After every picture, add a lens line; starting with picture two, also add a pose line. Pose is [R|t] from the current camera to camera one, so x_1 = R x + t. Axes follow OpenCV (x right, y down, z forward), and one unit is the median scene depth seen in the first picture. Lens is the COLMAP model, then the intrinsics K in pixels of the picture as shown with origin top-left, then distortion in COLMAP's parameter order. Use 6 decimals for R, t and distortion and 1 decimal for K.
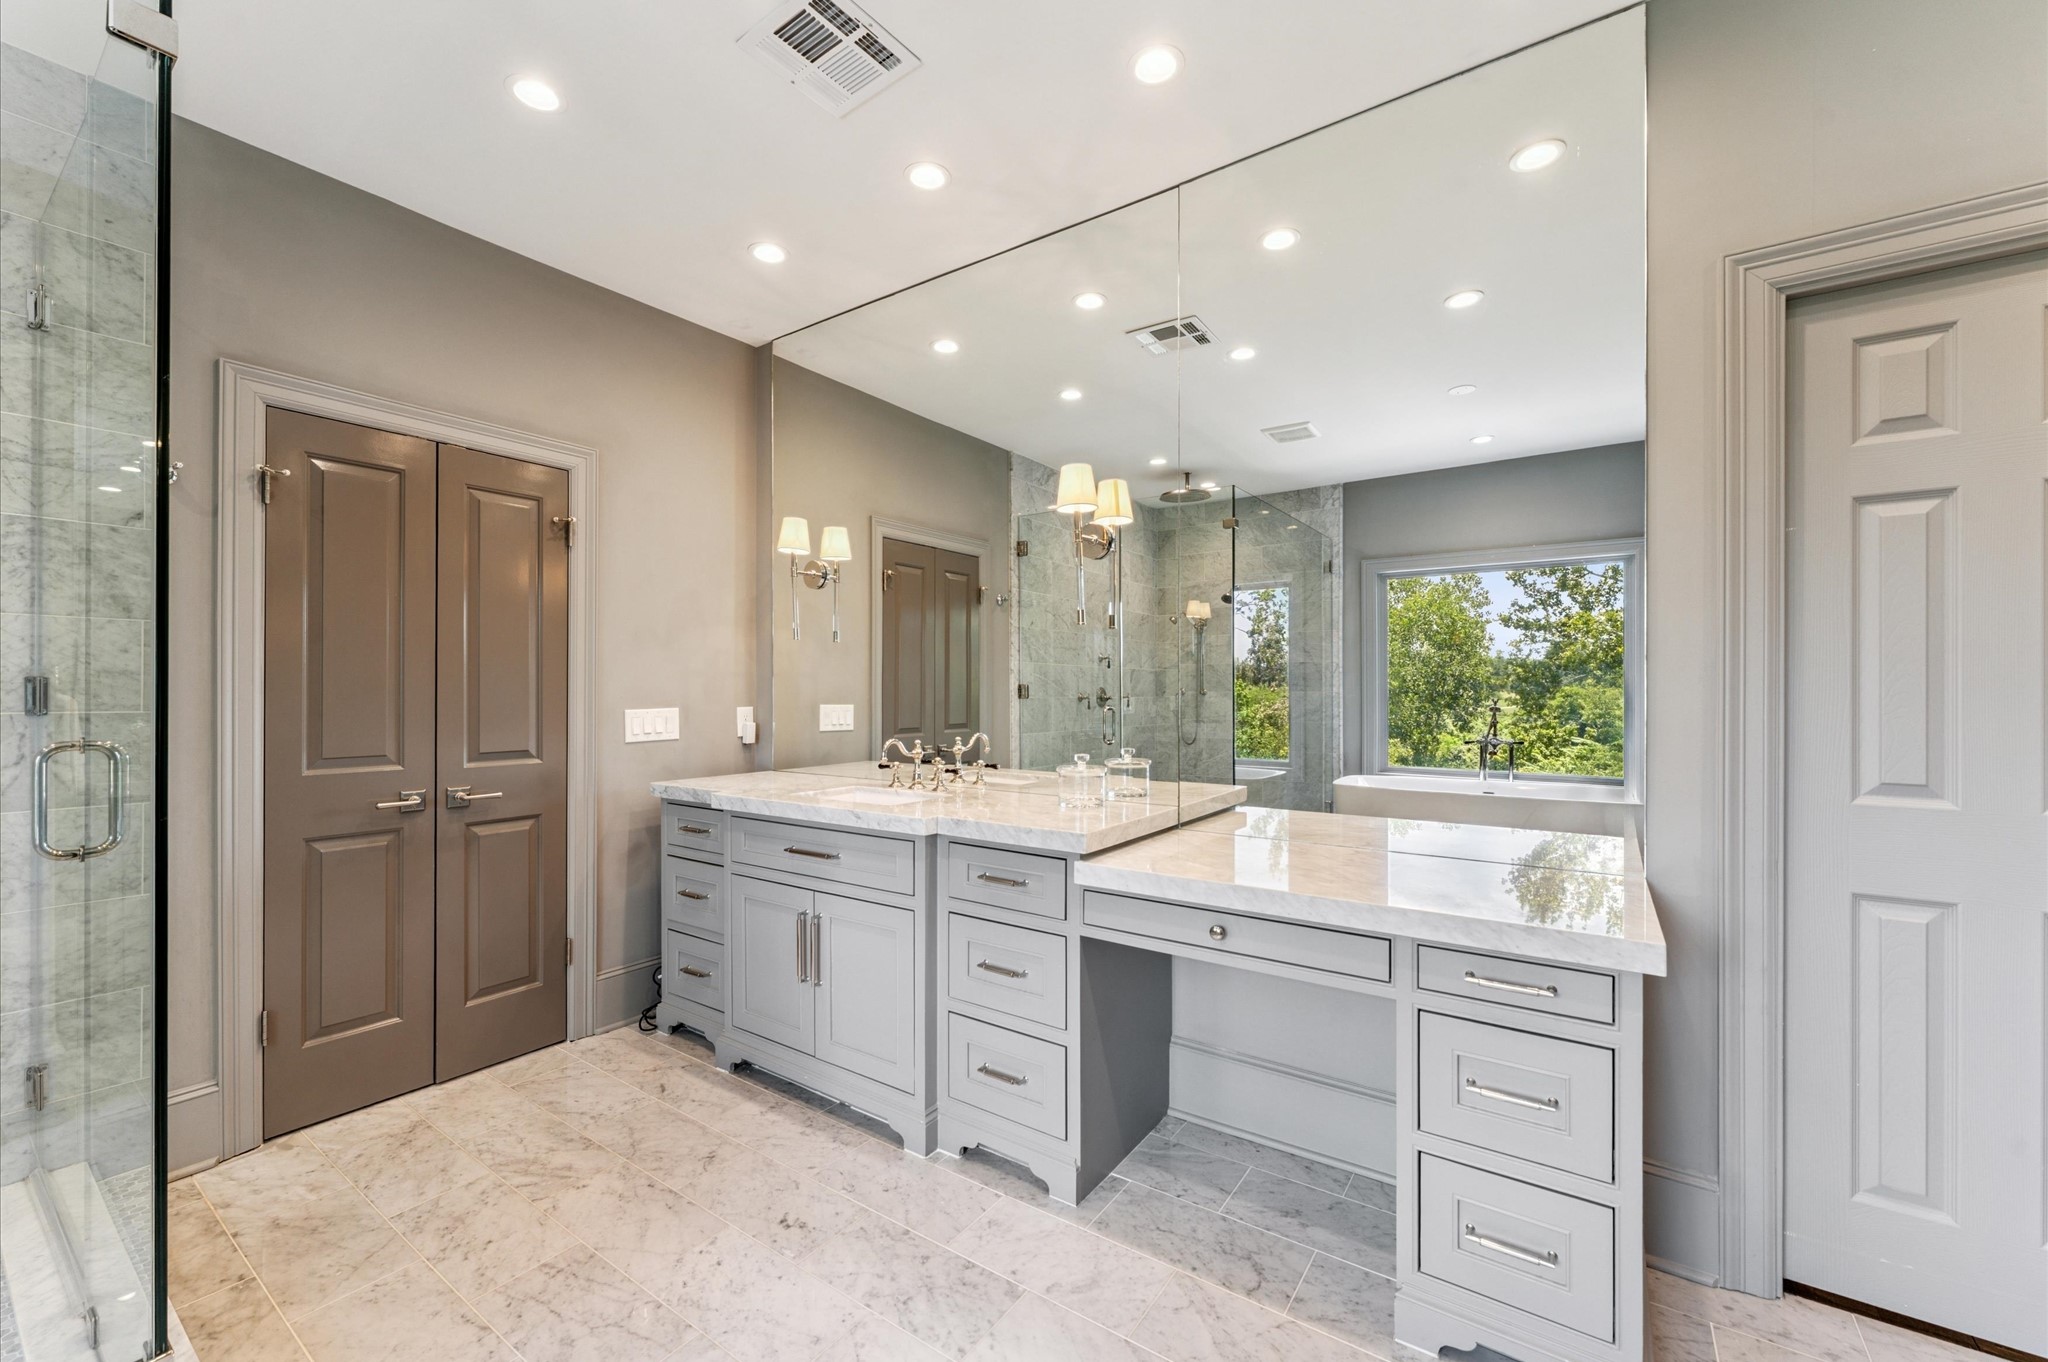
lens RADIAL K [[804.5, 0, 1031.9], [0, 804.5, 683.3], [0, 0, 1]] dist [-0.004930, 0.000251]
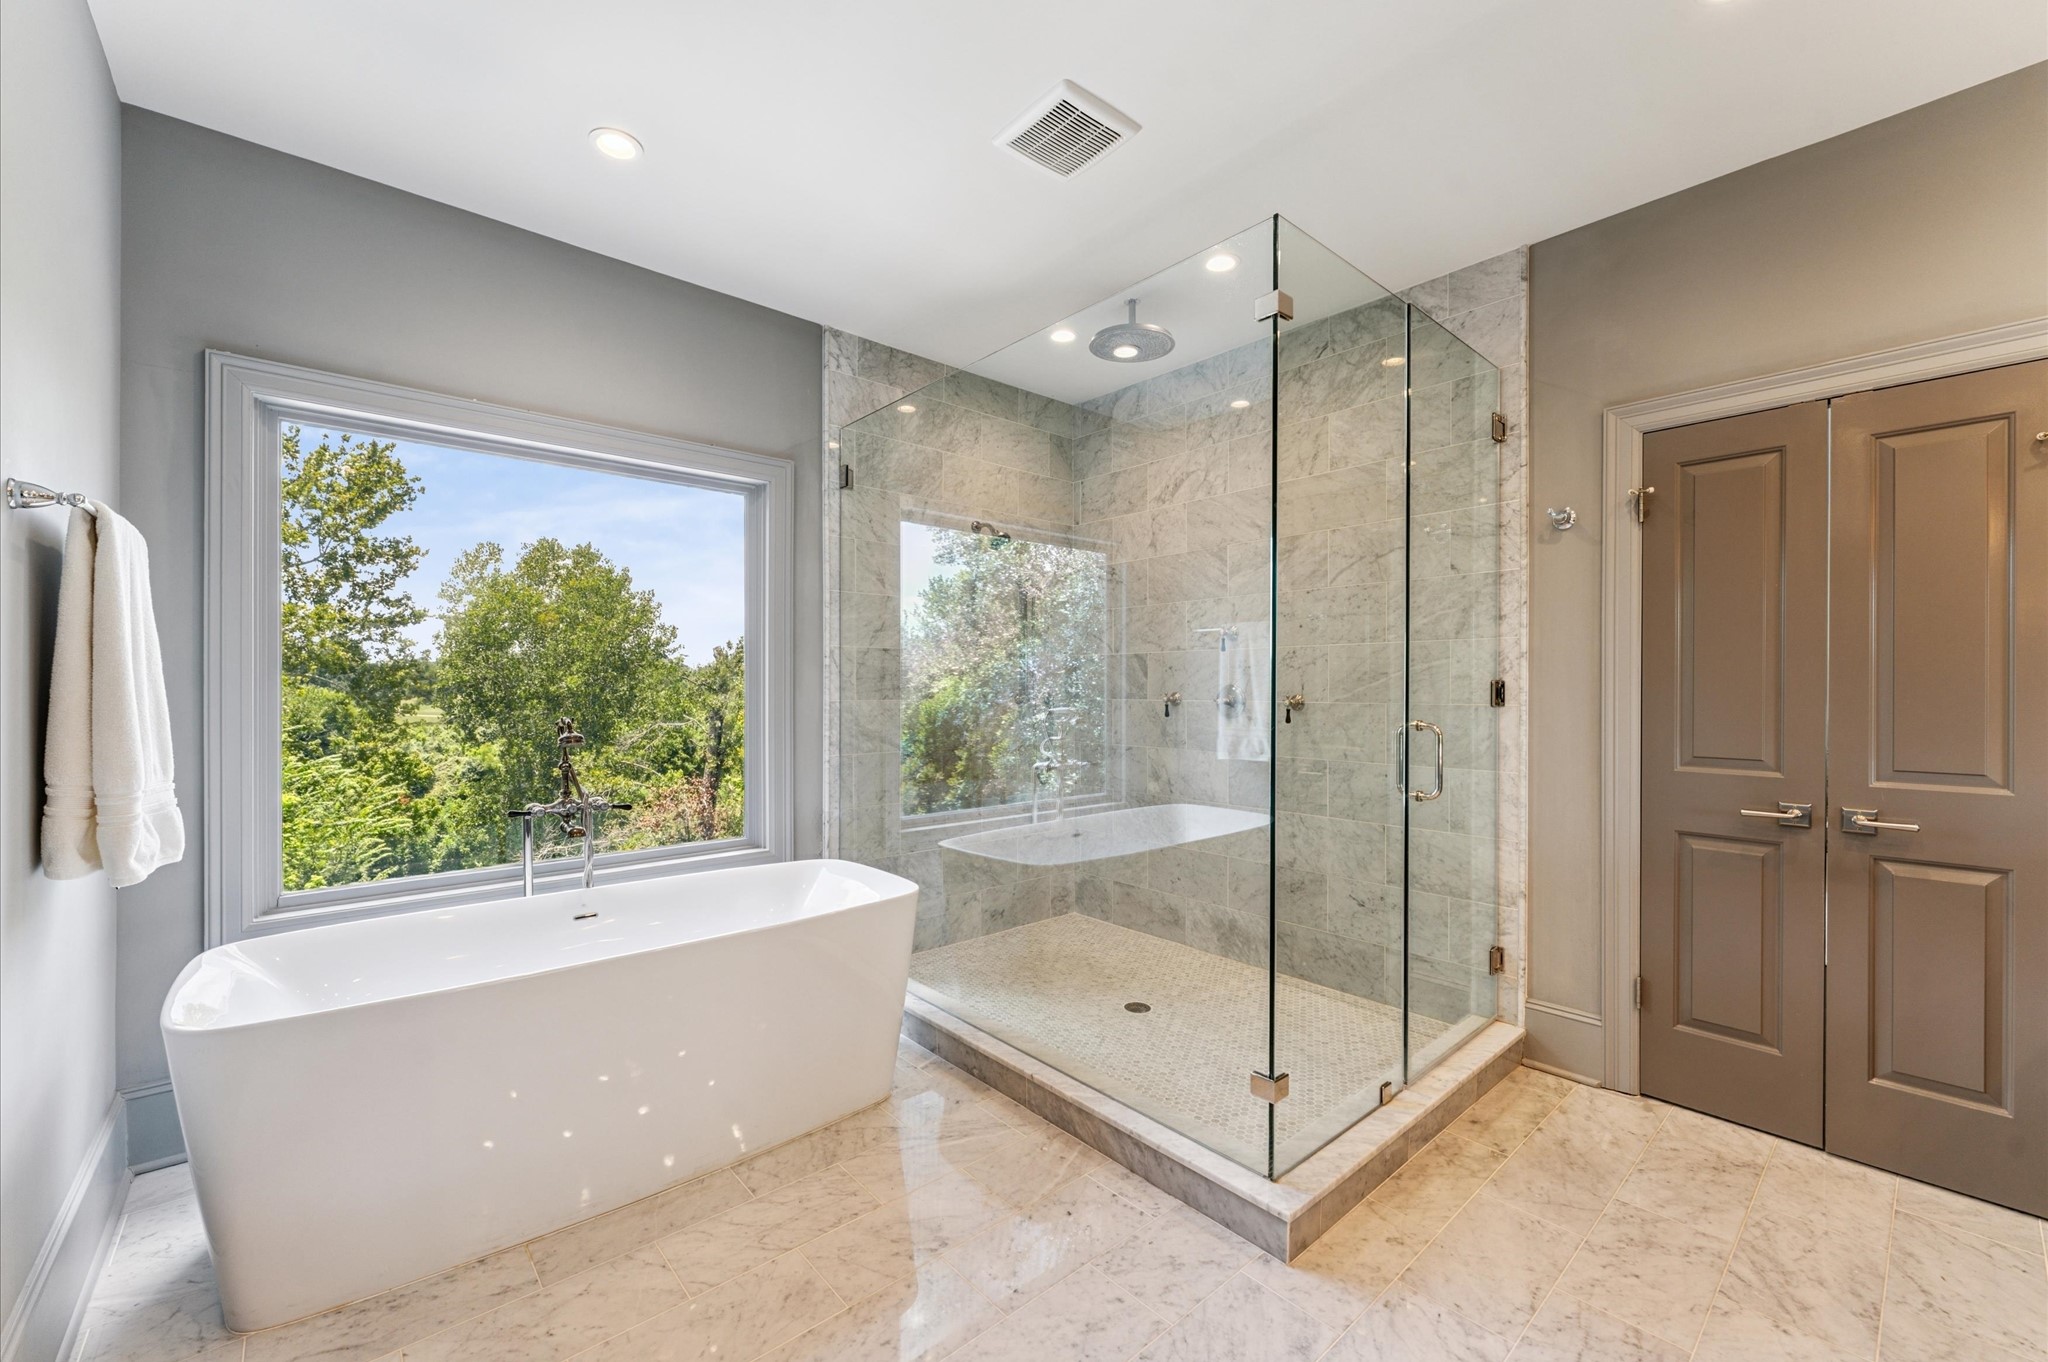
lens RADIAL K [[804.5, 0, 1028.0], [0, 804.5, 692.7], [0, 0, 1]] dist [-0.004930, 0.000251]
pose [[-0.235486, -0.002218, -0.971875, 0.317314], [0.000355, 0.999997, -0.002368, 0.014522], [0.971878, -0.000902, -0.235484, 0.420618]]
